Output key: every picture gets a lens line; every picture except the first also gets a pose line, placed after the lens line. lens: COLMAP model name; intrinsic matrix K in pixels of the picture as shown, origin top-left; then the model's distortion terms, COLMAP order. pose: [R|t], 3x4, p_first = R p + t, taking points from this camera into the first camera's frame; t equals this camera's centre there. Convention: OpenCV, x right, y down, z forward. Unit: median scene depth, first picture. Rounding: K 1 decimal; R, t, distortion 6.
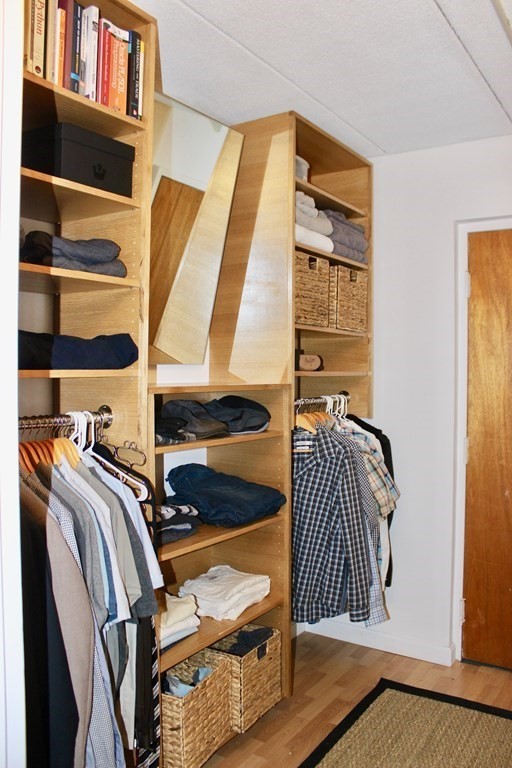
lens RADIAL K [[636.3, 0, 256.0], [0, 636.3, 384.0], [0, 0, 1]] dist [-0.167186, 0.146217]
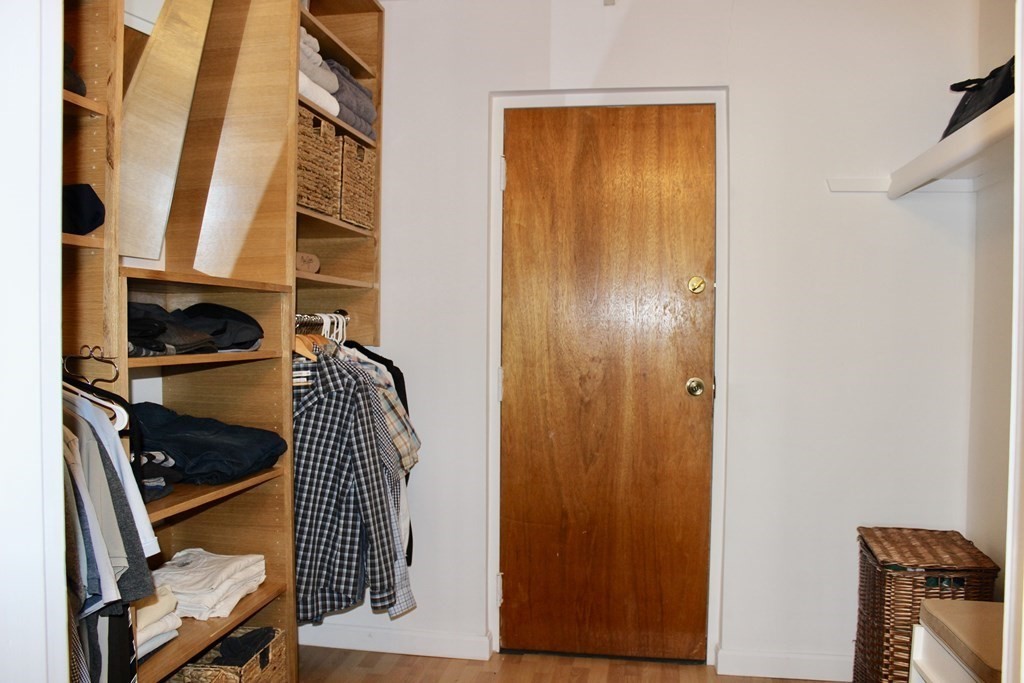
lens RADIAL K [[848.3, 0, 513.1], [0, 848.3, 356.7], [0, 0, 1]] dist [-0.167186, 0.146217]
pose [[0.910578, -0.011418, 0.413180, -0.101366], [0.005317, 0.999859, 0.015912, 0.060699], [-0.413303, -0.012292, 0.910510, 0.019157]]
